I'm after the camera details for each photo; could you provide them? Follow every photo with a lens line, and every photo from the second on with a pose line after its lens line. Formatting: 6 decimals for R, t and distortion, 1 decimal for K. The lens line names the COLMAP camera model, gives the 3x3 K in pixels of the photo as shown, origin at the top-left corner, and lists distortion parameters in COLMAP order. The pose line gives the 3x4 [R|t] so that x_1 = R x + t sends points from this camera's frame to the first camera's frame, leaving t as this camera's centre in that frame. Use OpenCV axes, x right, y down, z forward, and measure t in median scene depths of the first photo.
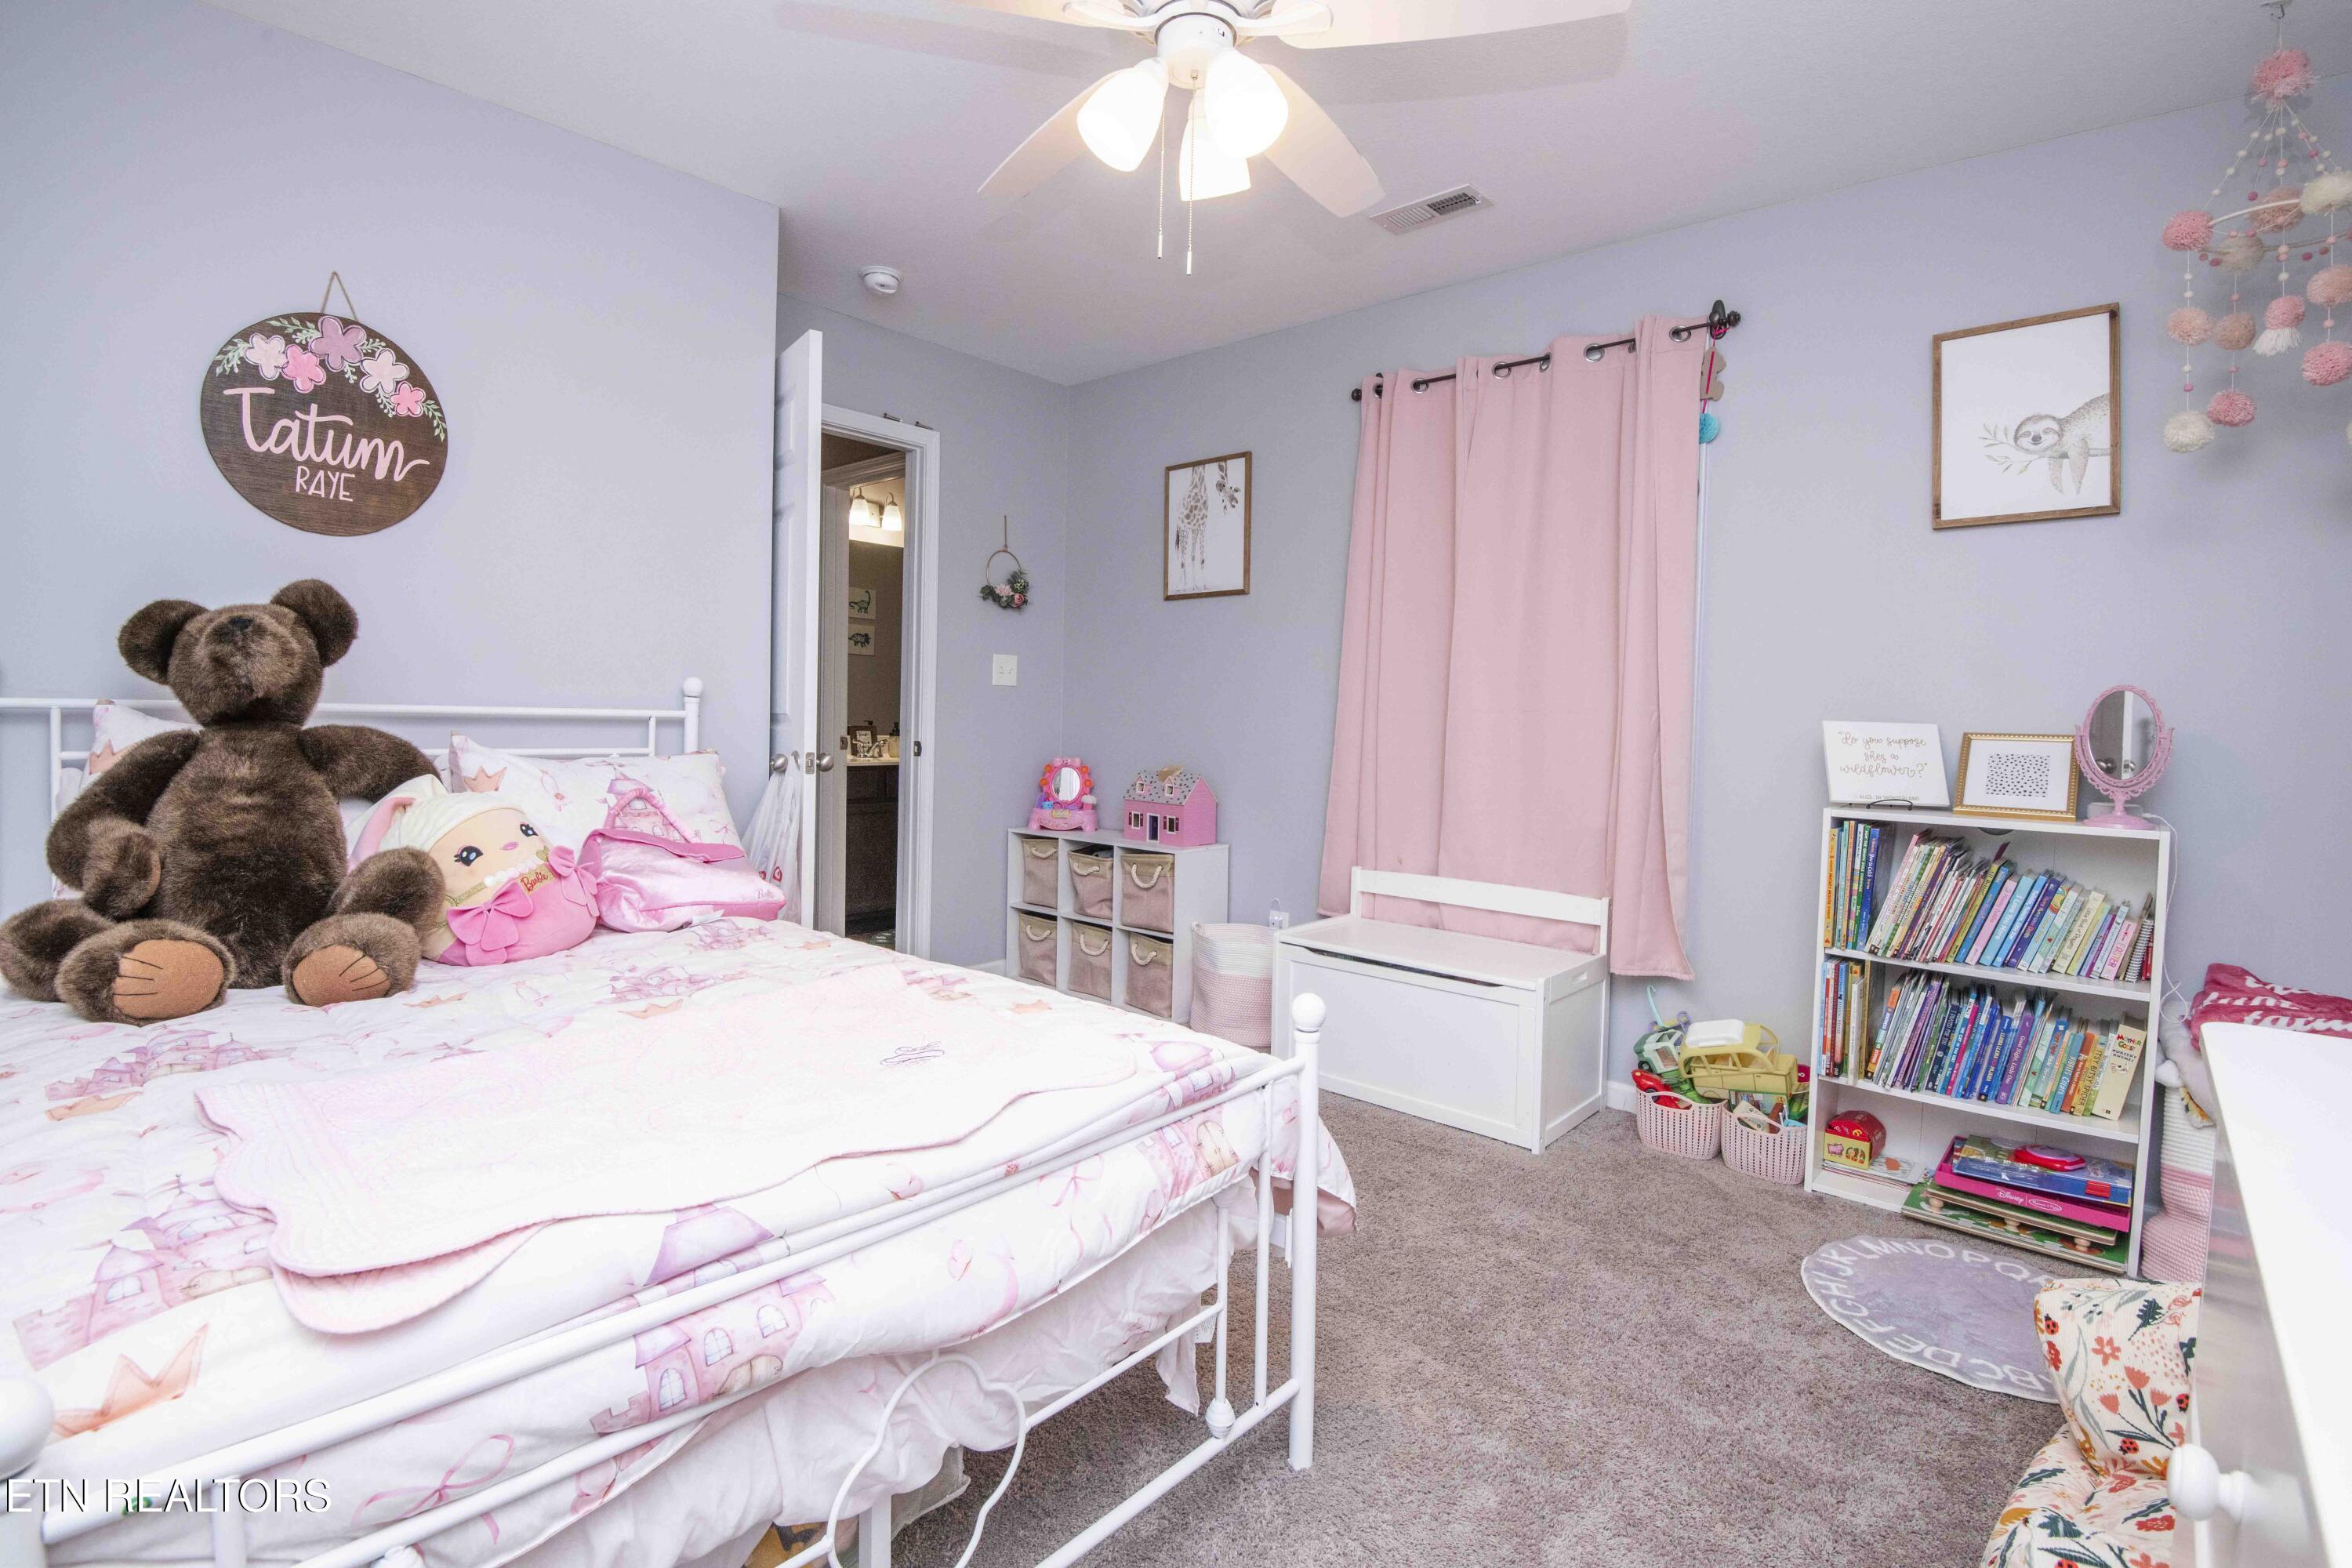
lens RADIAL K [[1087.3, 0, 1176.7], [0, 1087.3, 765.2], [0, 0, 1]] dist [-0.021565, -0.013116]
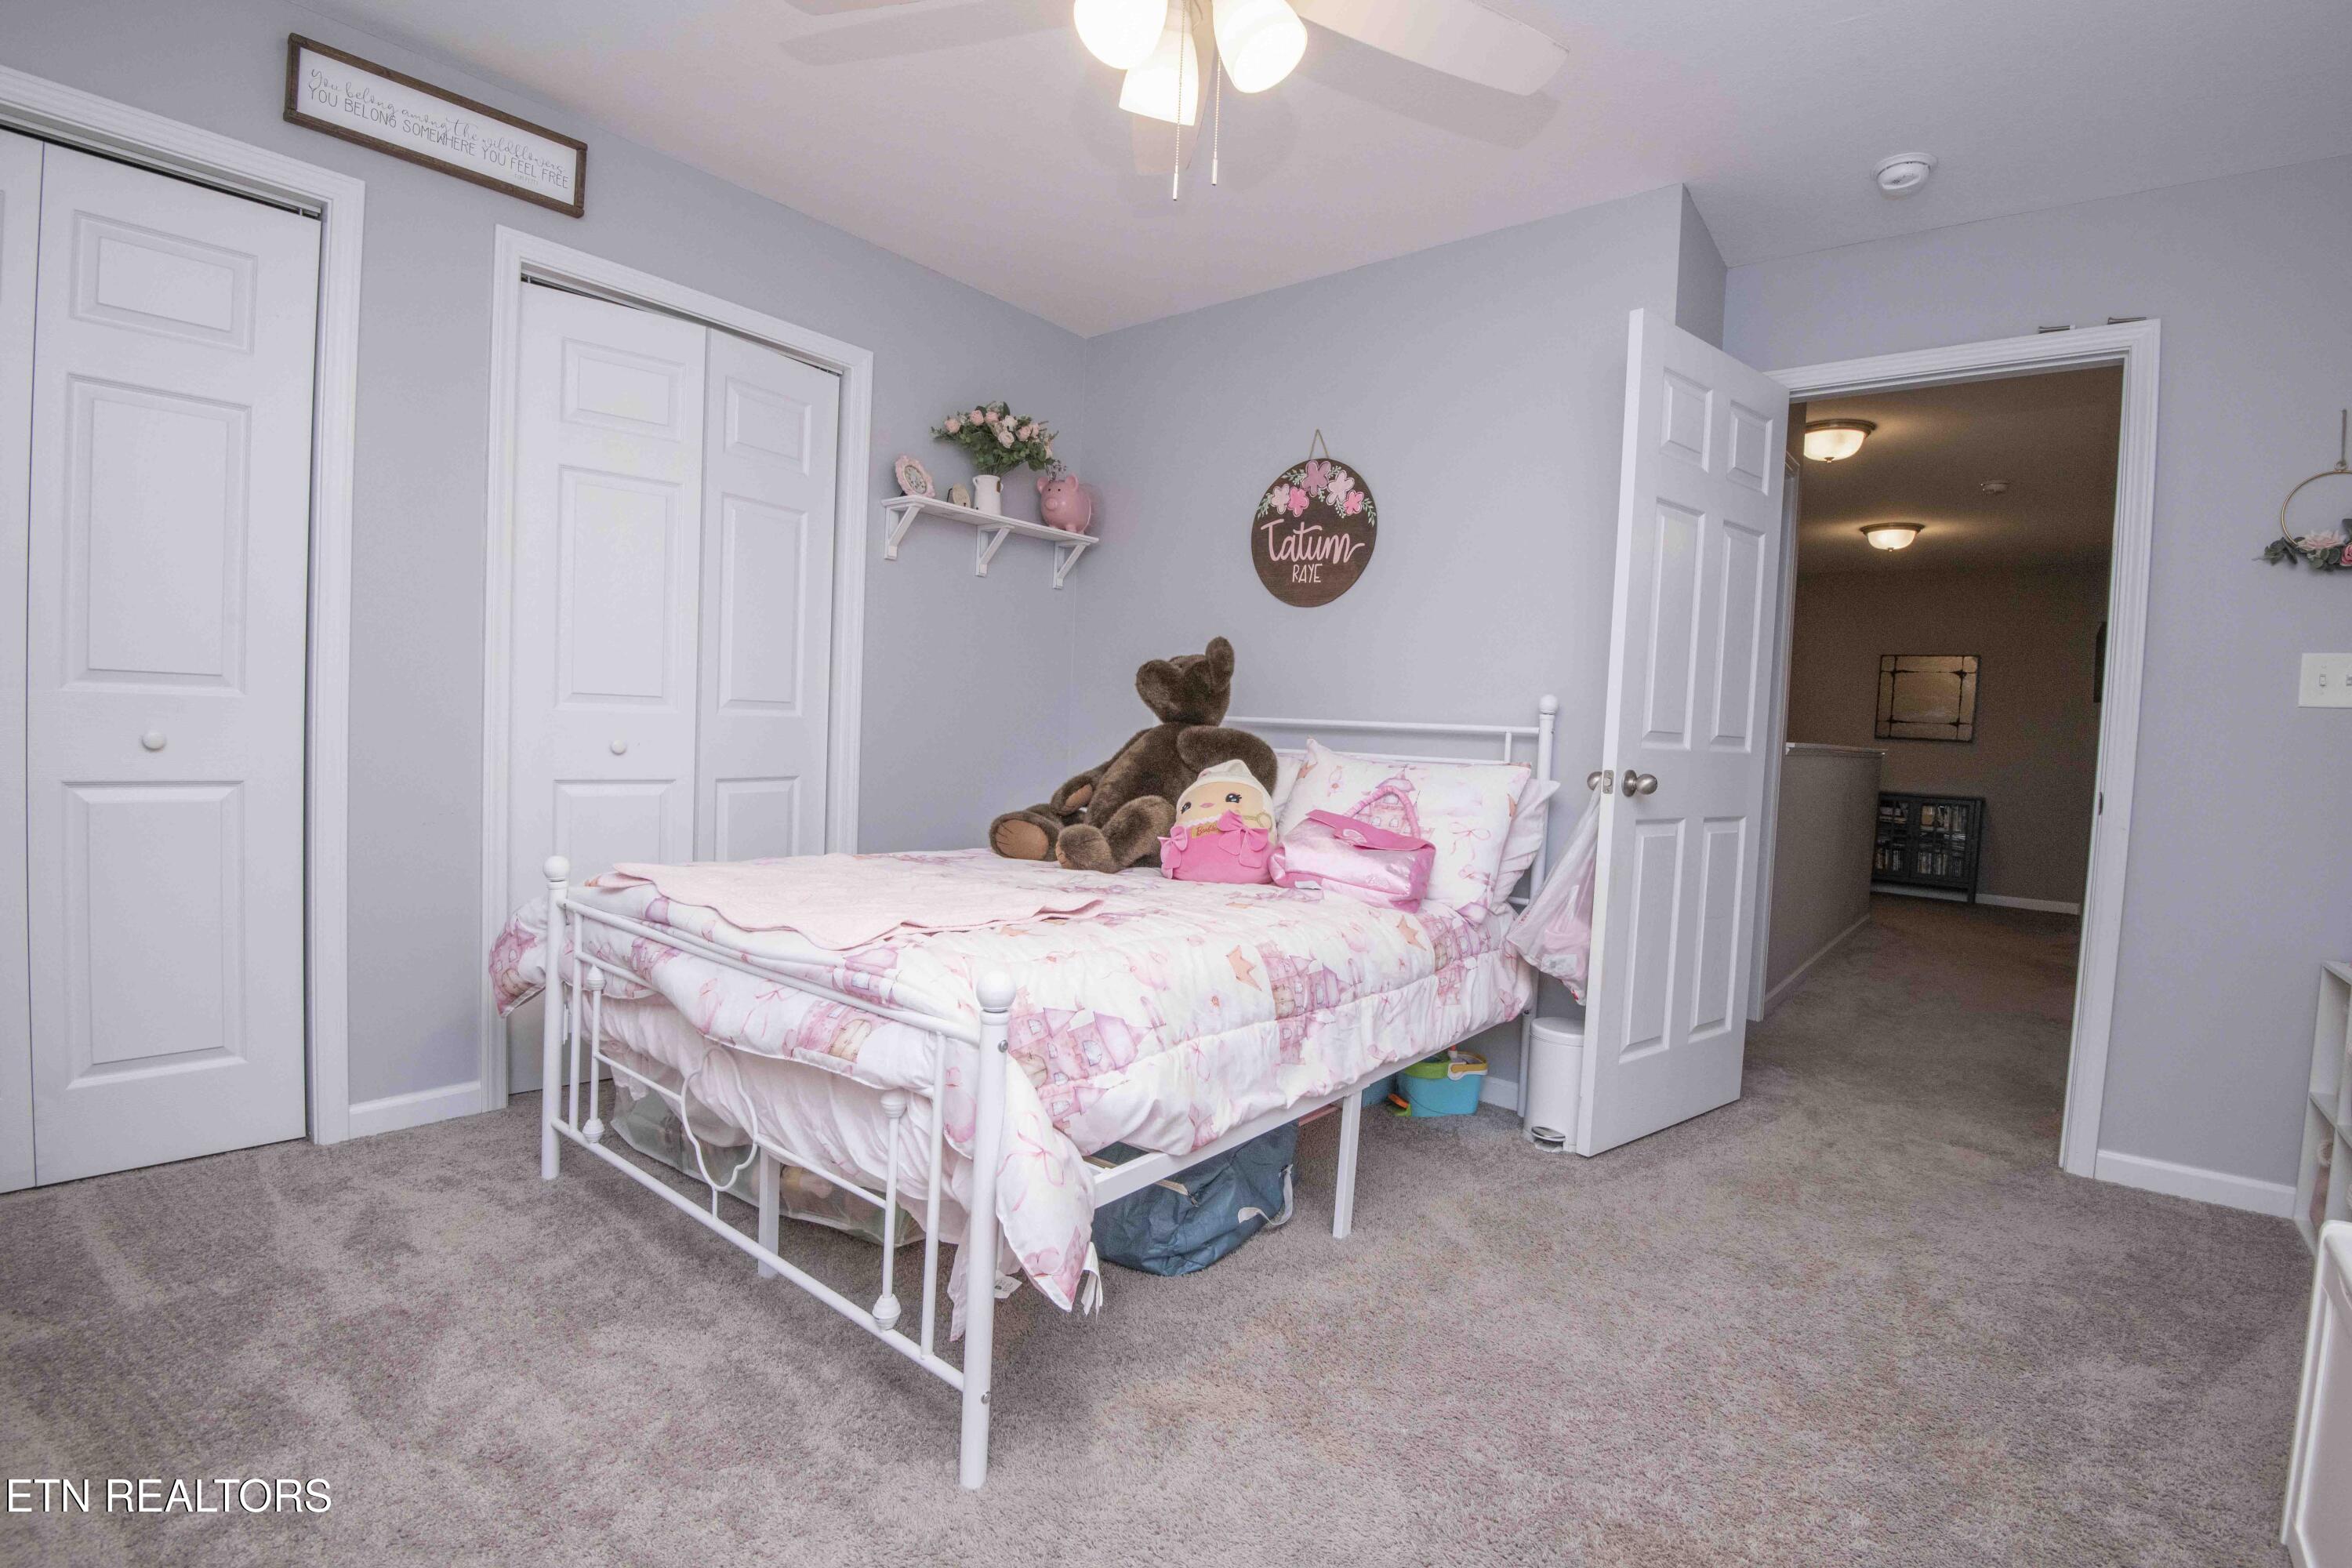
lens RADIAL K [[1087.3, 0, 1182.0], [0, 1087.3, 789.4], [0, 0, 1]] dist [-0.021565, -0.013116]
pose [[0.042972, 0.029655, -0.998636, 0.728995], [-0.087178, 0.995858, 0.025821, 0.015076], [0.995266, 0.085949, 0.045380, 0.776247]]
